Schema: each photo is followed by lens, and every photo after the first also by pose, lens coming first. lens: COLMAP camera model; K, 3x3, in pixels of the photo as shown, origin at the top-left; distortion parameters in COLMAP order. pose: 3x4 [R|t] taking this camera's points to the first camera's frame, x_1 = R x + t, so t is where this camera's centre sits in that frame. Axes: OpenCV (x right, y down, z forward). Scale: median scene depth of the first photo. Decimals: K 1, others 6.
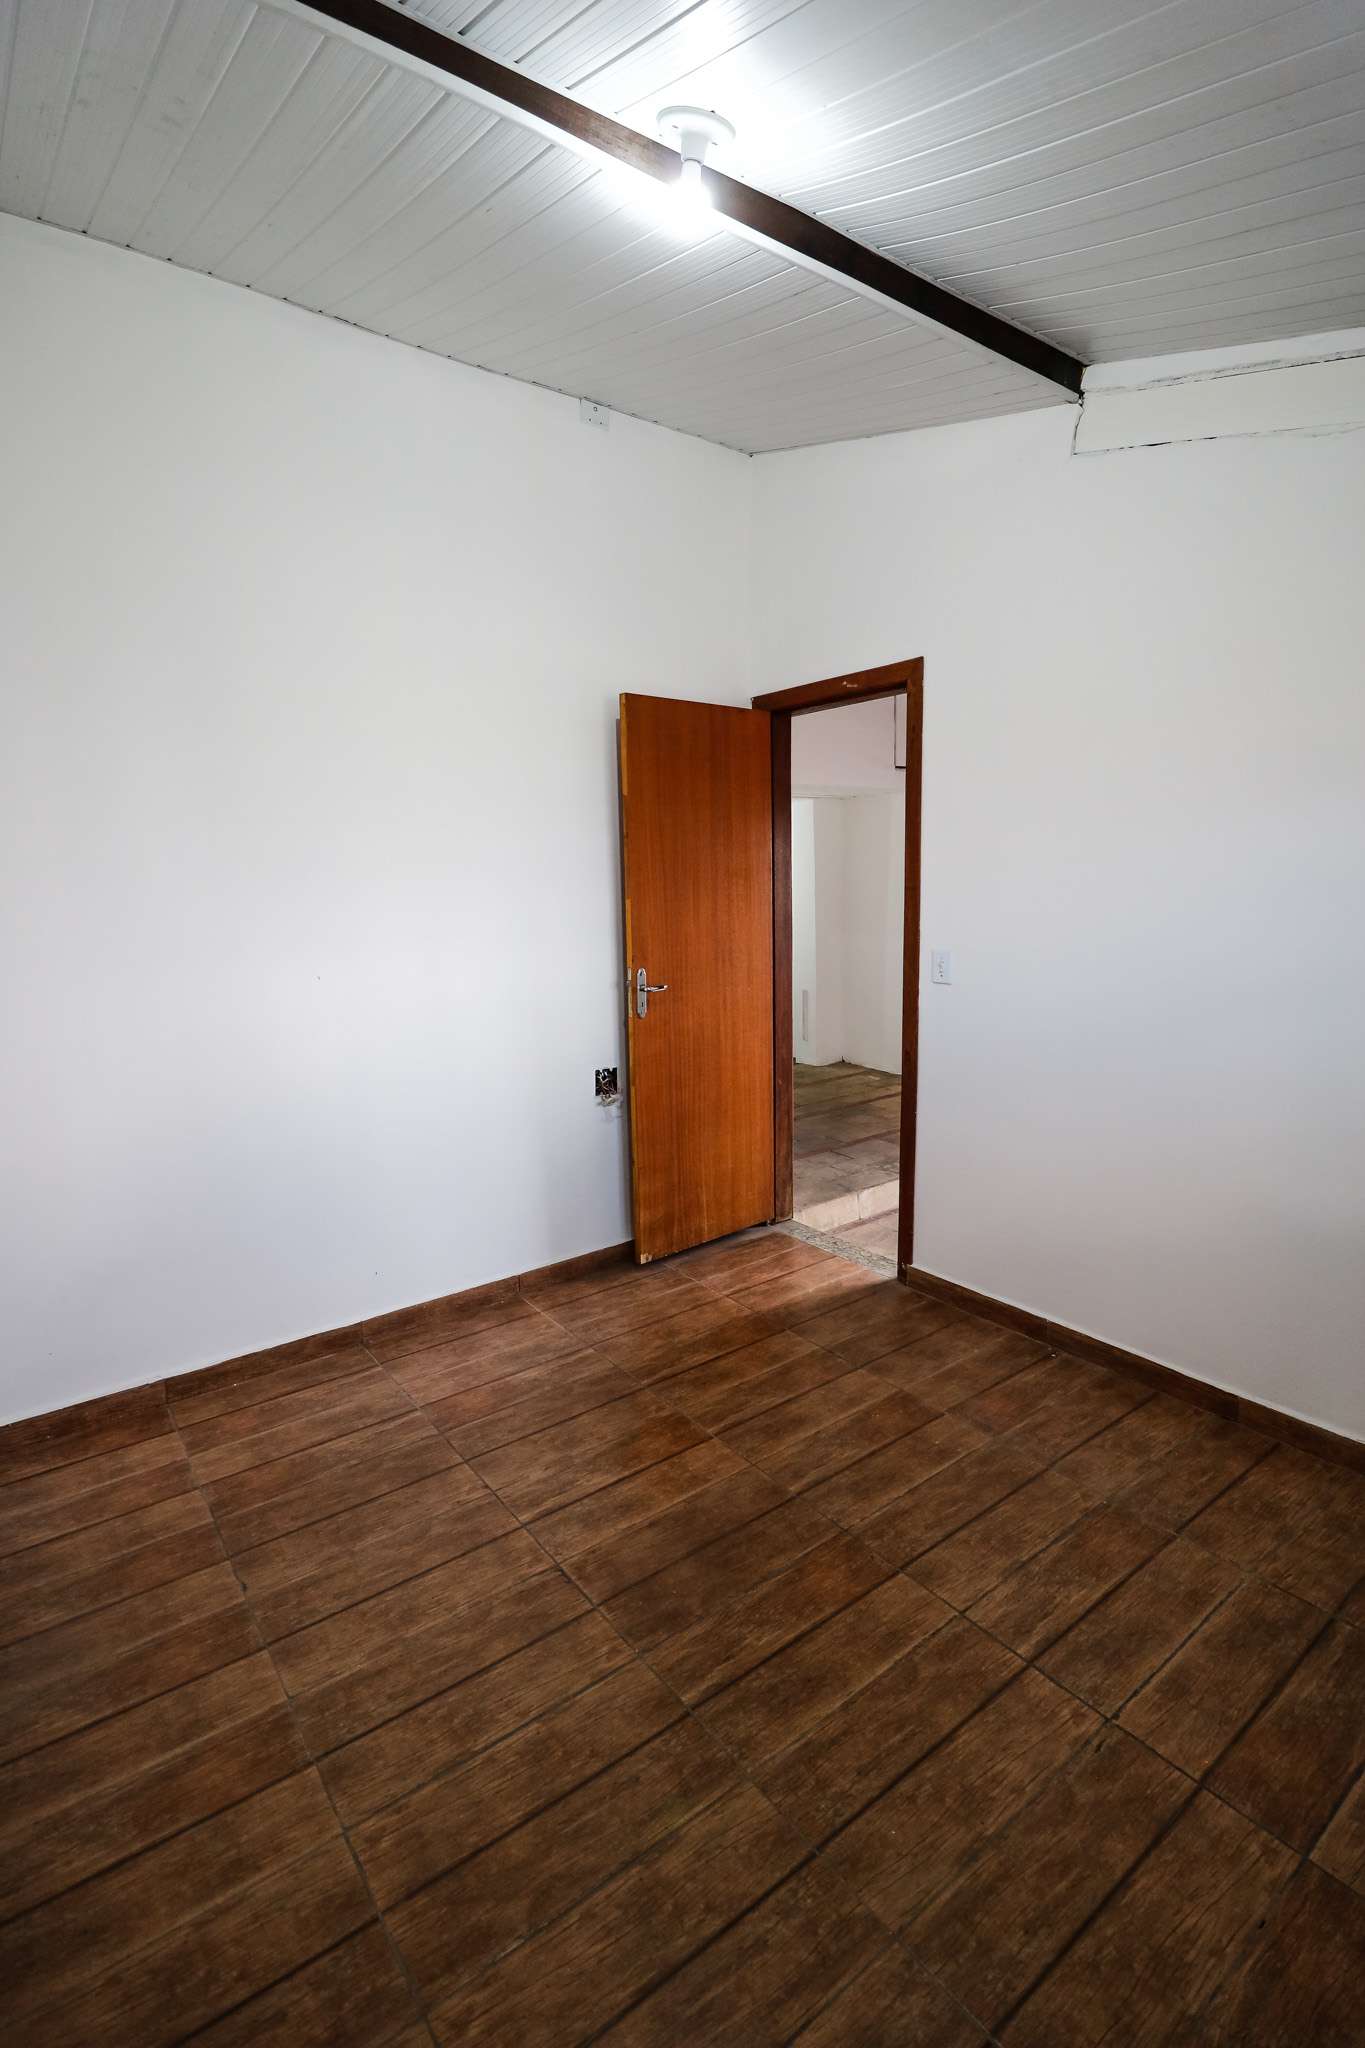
lens RADIAL K [[941.7, 0, 681.4], [0, 941.7, 1019.5], [0, 0, 1]] dist [-0.006226, -0.003135]
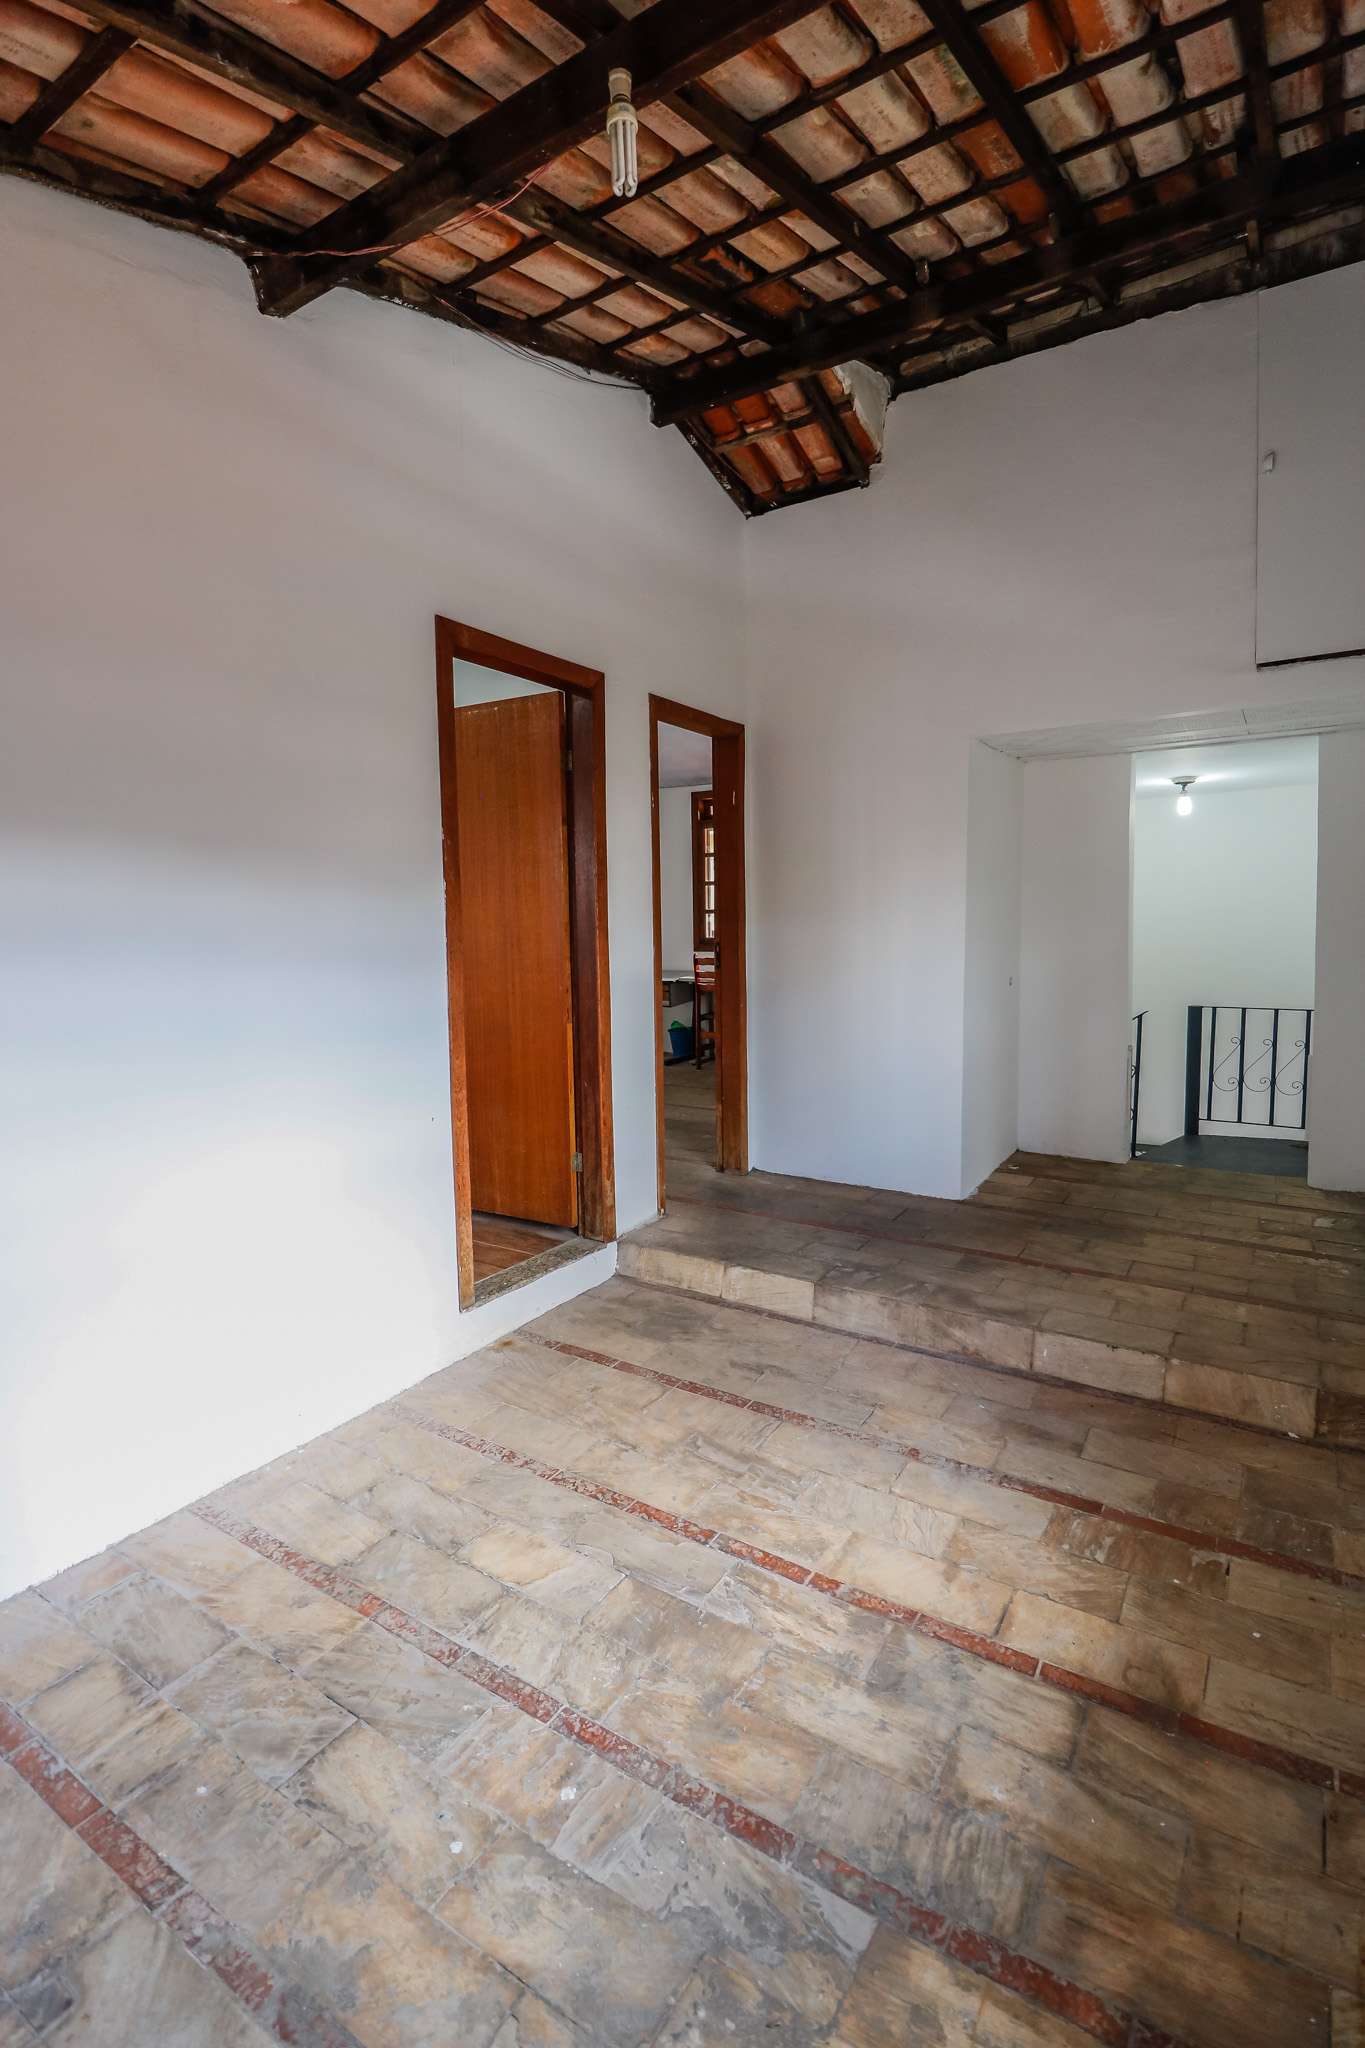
lens RADIAL K [[941.7, 0, 682.4], [0, 941.7, 1021.8], [0, 0, 1]] dist [-0.006226, -0.003135]
pose [[0.350491, 0.117760, -0.929133, 1.011456], [-0.138729, 0.987648, 0.072845, -0.076817], [0.926235, 0.103366, 0.362498, 0.763376]]
